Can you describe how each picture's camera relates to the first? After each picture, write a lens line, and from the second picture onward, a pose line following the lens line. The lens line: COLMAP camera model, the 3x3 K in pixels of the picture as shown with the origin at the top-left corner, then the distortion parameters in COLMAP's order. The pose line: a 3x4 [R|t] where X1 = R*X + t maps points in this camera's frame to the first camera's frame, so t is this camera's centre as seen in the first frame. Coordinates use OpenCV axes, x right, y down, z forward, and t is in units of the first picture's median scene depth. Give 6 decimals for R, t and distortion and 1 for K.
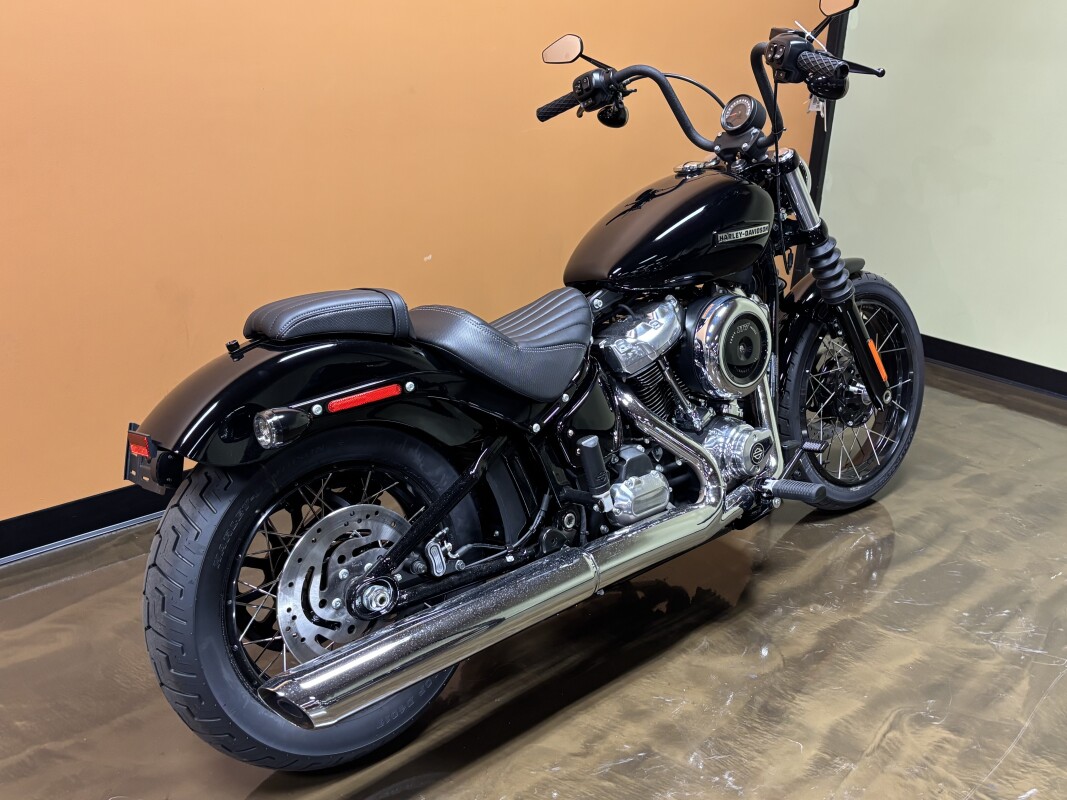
lens RADIAL K [[1065.3, 0, 533.5], [0, 1065.3, 400.0], [0, 0, 1]] dist [0.028367, 0.073210]
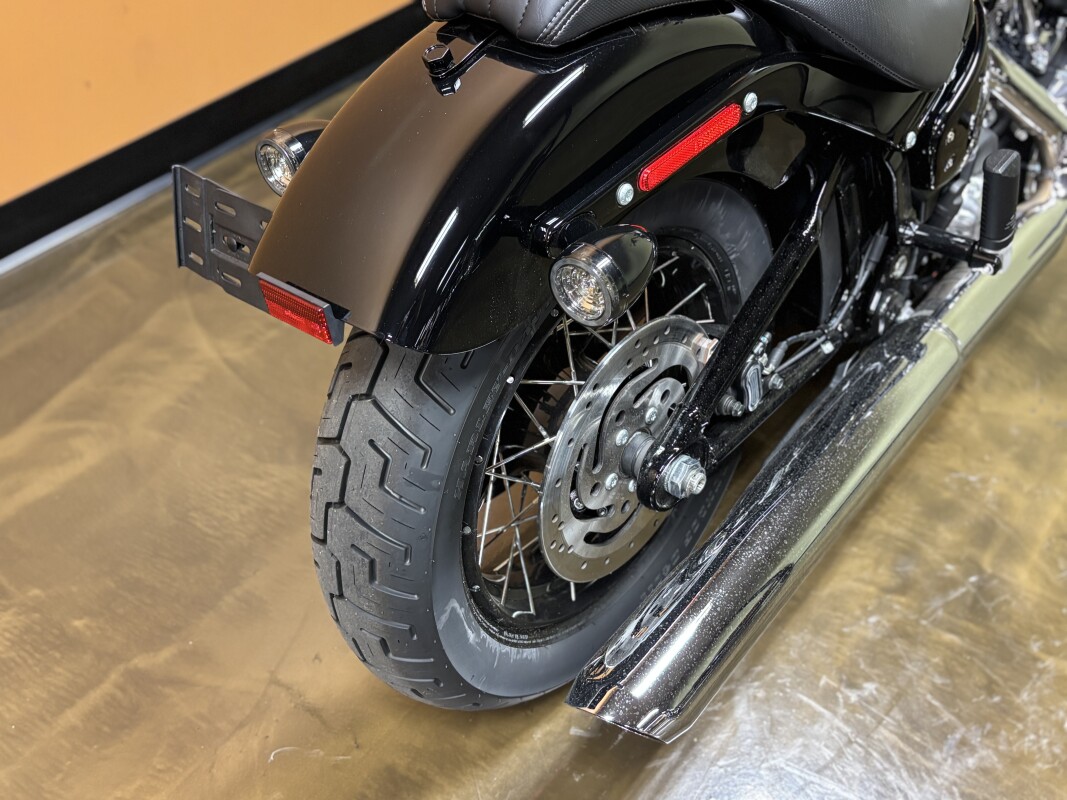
lens RADIAL K [[1065.3, 0, 533.5], [0, 1065.3, 400.0], [0, 0, 1]] dist [0.028367, 0.073210]
pose [[0.992206, -0.074657, 0.099770, -0.261301], [0.021685, 0.891888, 0.451735, -0.111581], [-0.122708, -0.446051, 0.886556, 0.457080]]
